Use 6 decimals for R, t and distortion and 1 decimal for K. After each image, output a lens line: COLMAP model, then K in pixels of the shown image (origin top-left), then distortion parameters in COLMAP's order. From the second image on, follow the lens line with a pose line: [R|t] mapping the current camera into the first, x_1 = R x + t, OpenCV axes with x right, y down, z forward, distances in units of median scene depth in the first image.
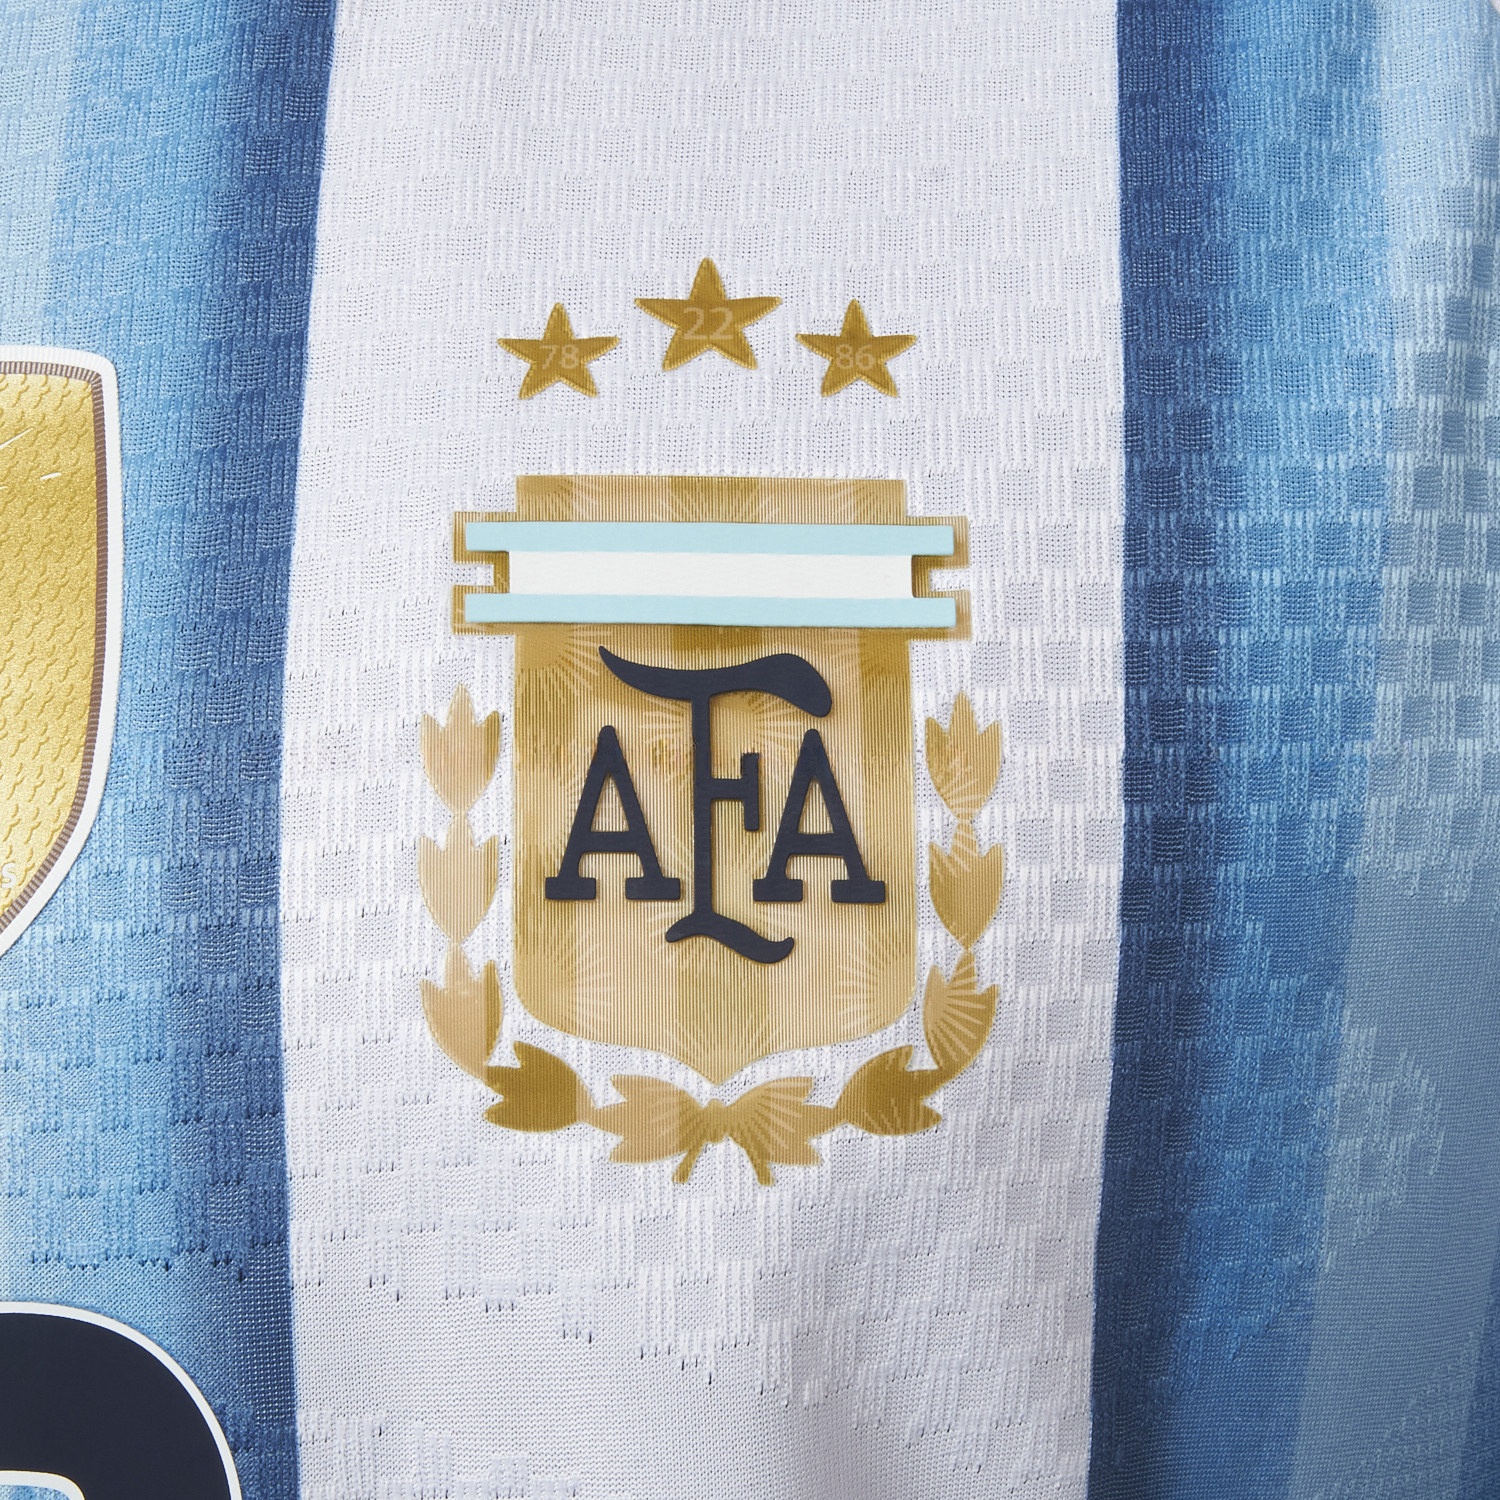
lens RADIAL K [[2703.8, 0, 750.0], [0, 2703.8, 750.0], [0, 0, 1]] dist [-0.122684, 0.177488]
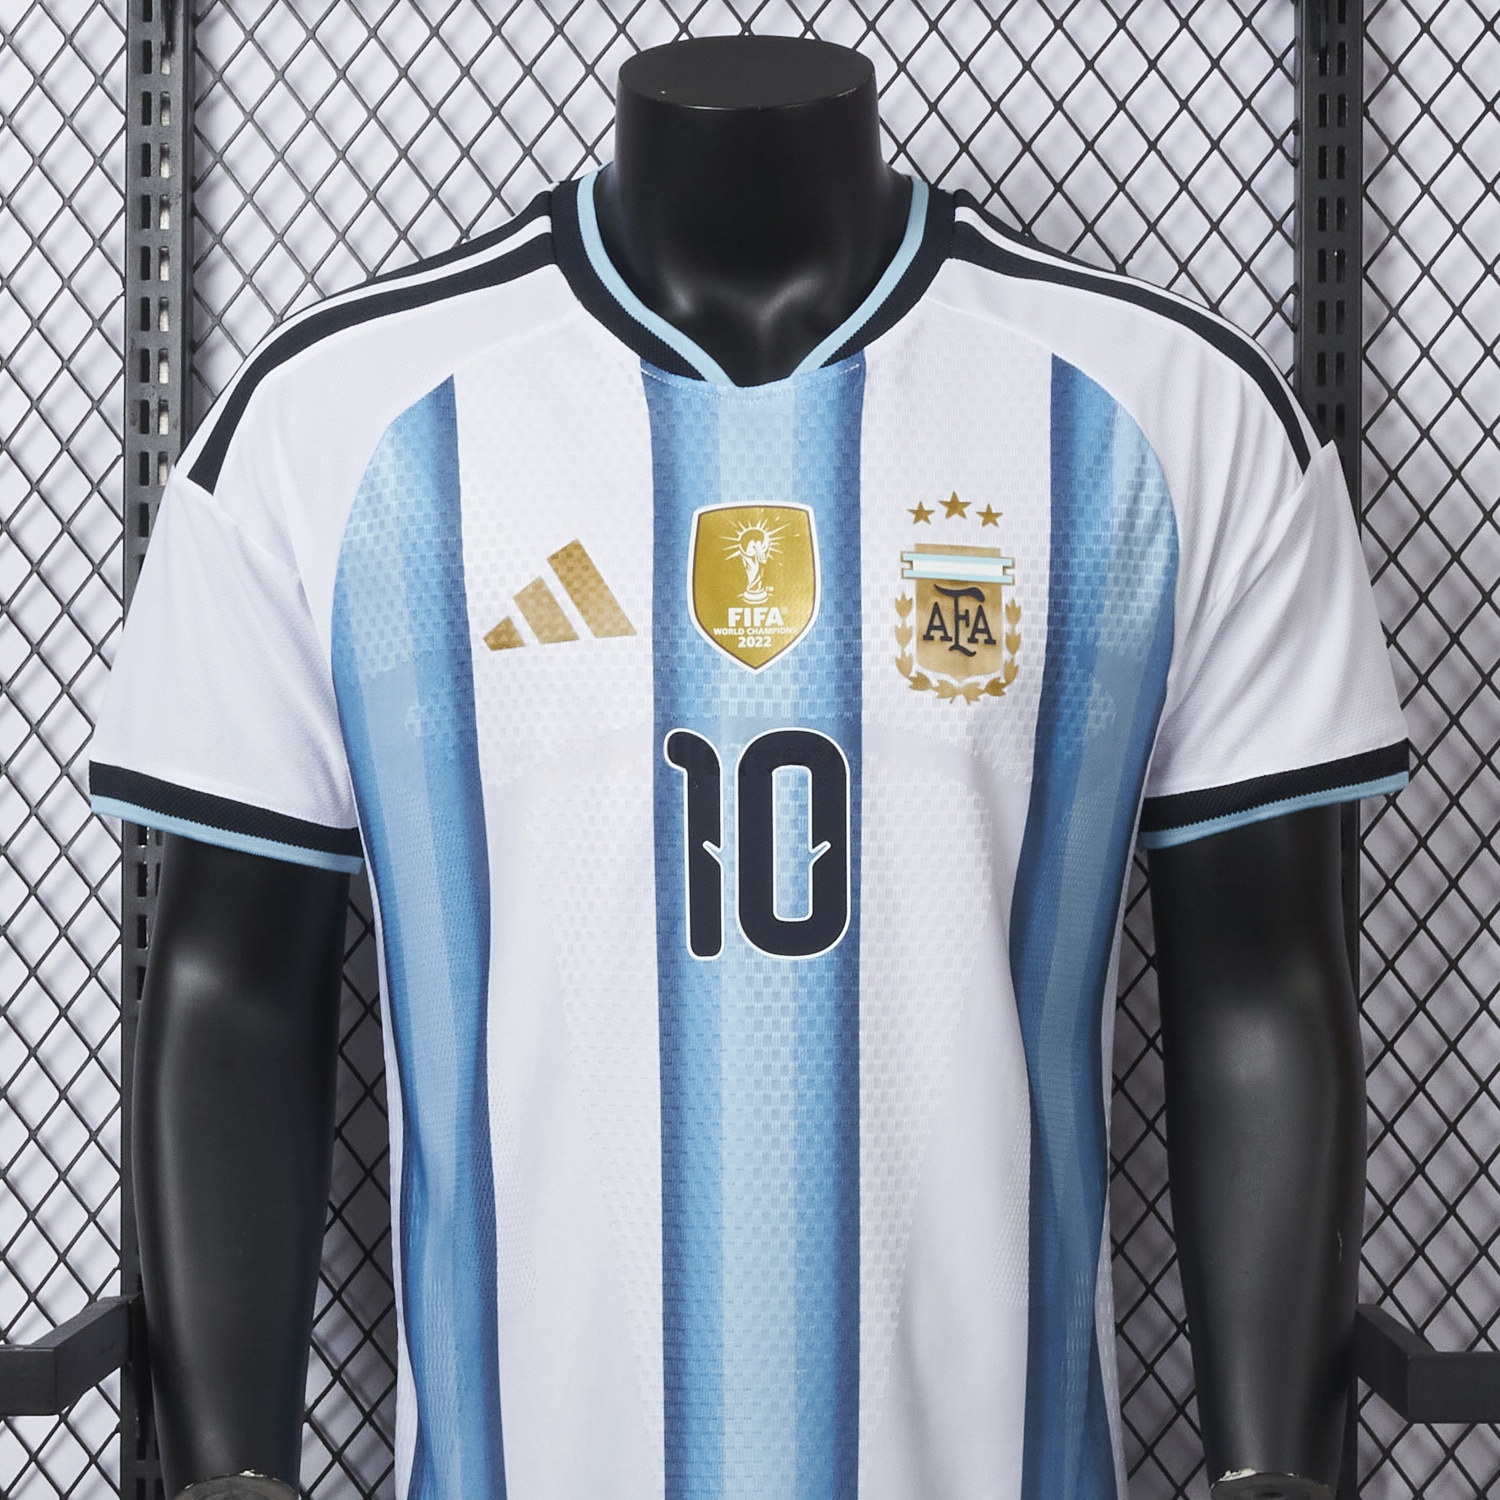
lens RADIAL K [[2907.6, 0, 750.0], [0, 2907.6, 750.0], [0, 0, 1]] dist [-0.094337, -0.029702]
pose [[0.990230, 0.039772, 0.133653, -0.951525], [-0.044496, 0.998479, 0.032550, 0.089269], [-0.132155, -0.038179, 0.990493, -3.570388]]
